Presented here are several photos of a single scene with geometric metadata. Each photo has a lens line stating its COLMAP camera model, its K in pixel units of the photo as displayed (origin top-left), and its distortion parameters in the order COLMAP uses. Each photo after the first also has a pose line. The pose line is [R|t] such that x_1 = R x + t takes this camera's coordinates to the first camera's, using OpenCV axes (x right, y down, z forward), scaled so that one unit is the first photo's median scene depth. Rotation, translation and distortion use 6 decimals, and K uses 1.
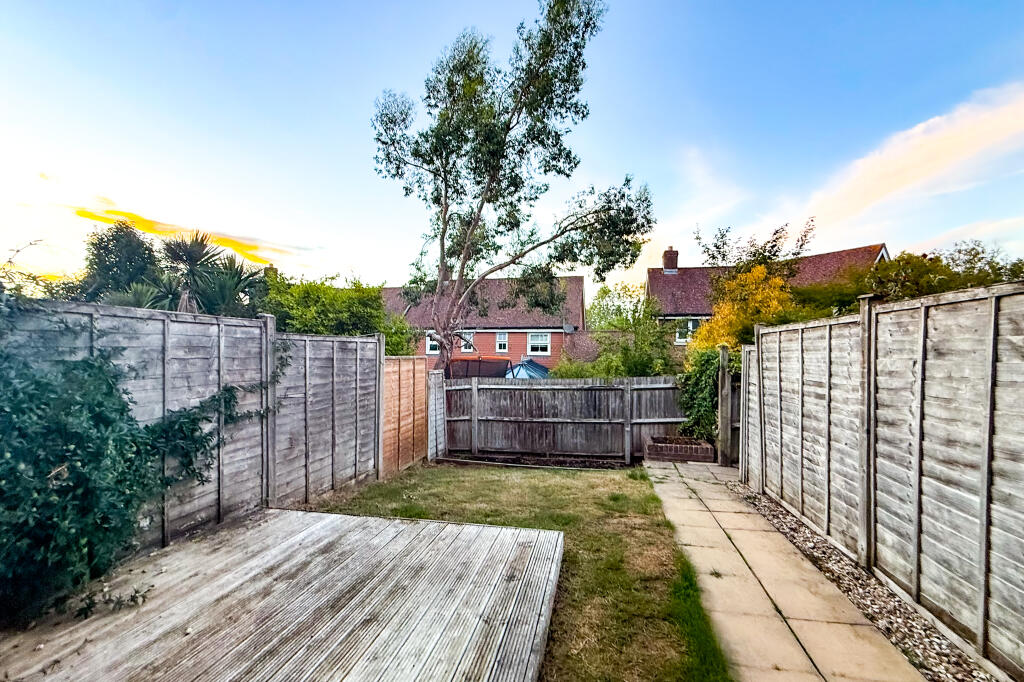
lens RADIAL K [[418.5, 0, 504.9], [0, 418.5, 351.5], [0, 0, 1]] dist [0.002199, -0.000279]
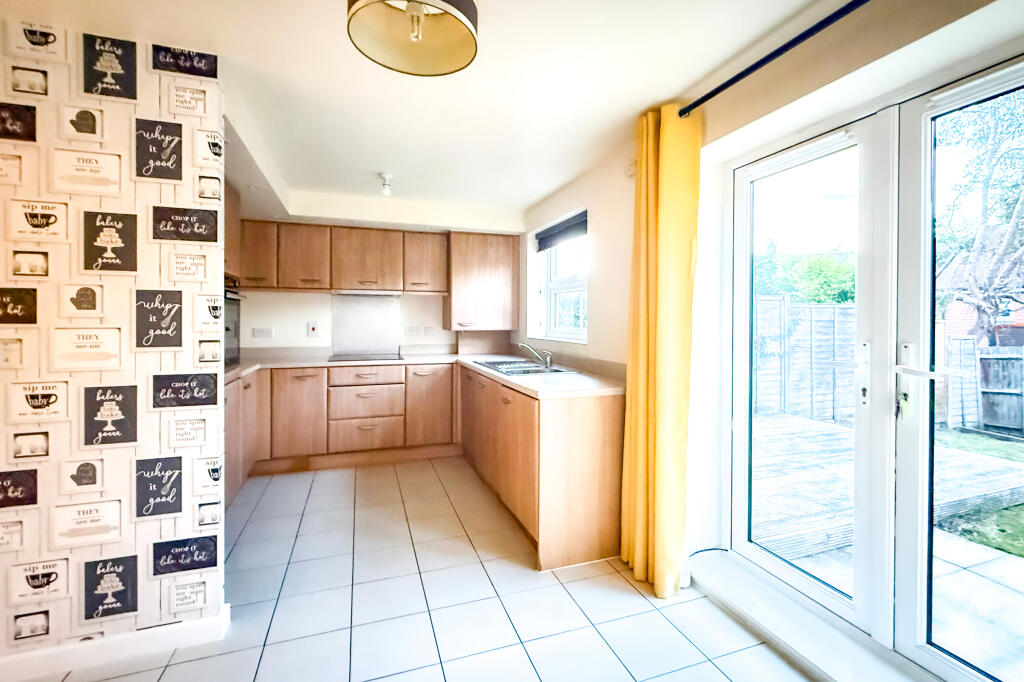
lens RADIAL K [[418.5, 0, 503.8], [0, 418.5, 323.2], [0, 0, 1]] dist [0.002199, -0.000279]
pose [[0.486300, 0.005452, -0.873775, 0.273026], [0.000230, 0.999980, 0.006367, 0.016830], [0.873792, -0.003298, 0.486288, -0.636329]]
